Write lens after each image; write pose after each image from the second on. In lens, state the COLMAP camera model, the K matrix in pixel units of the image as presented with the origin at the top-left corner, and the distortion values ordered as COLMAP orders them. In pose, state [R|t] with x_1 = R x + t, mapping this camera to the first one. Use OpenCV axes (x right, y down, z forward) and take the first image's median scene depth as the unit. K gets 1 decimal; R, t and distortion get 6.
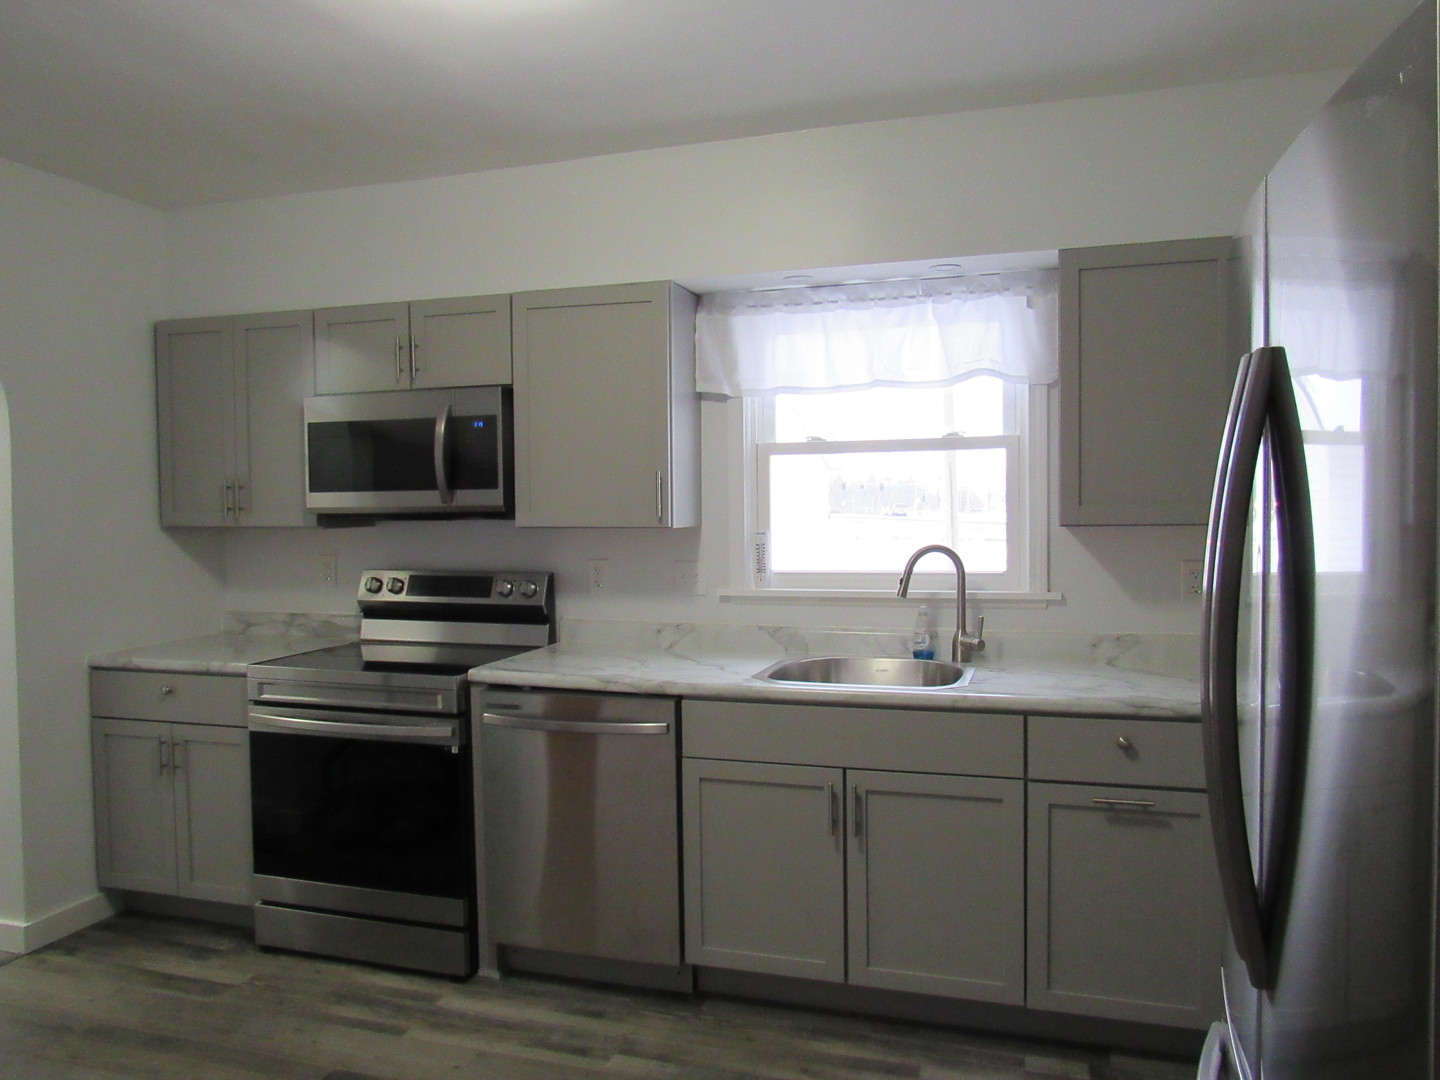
lens RADIAL K [[1035.5, 0, 720.0], [0, 1035.5, 540.0], [0, 0, 1]] dist [-0.025051, 0.003818]
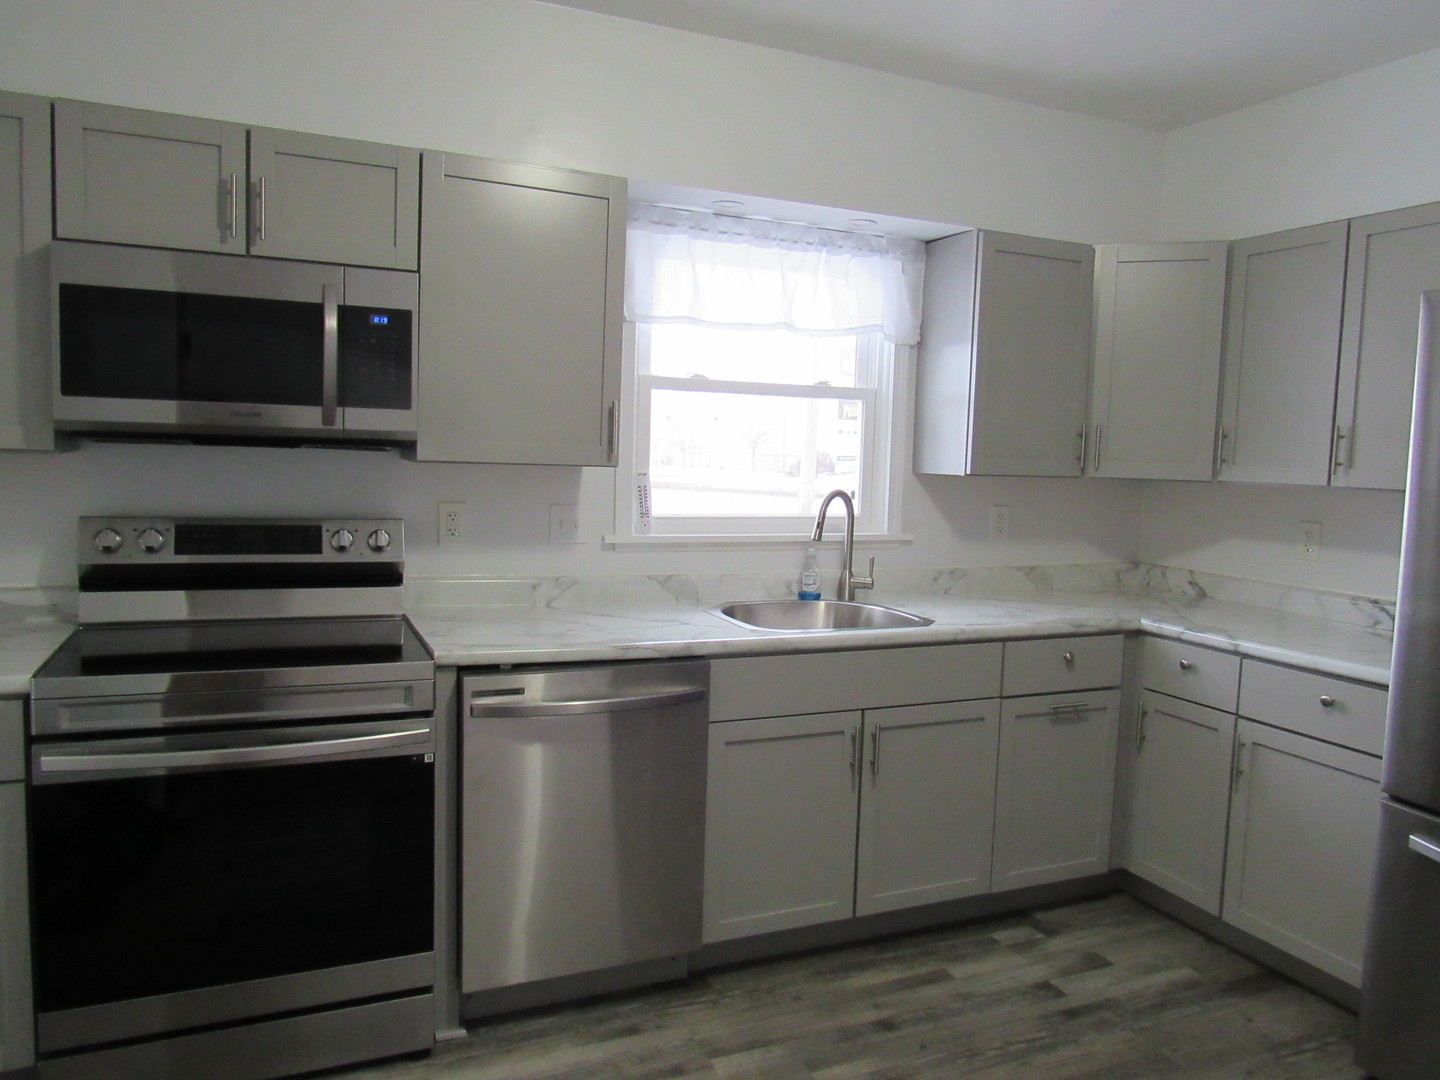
lens RADIAL K [[1050.7, 0, 720.0], [0, 1050.7, 540.0], [0, 0, 1]] dist [-0.003062, 0.004162]
pose [[0.743253, -0.023840, 0.668586, -0.574017], [-0.018723, 0.998232, 0.056407, -0.002428], [-0.668748, -0.054443, 0.741493, 0.282178]]
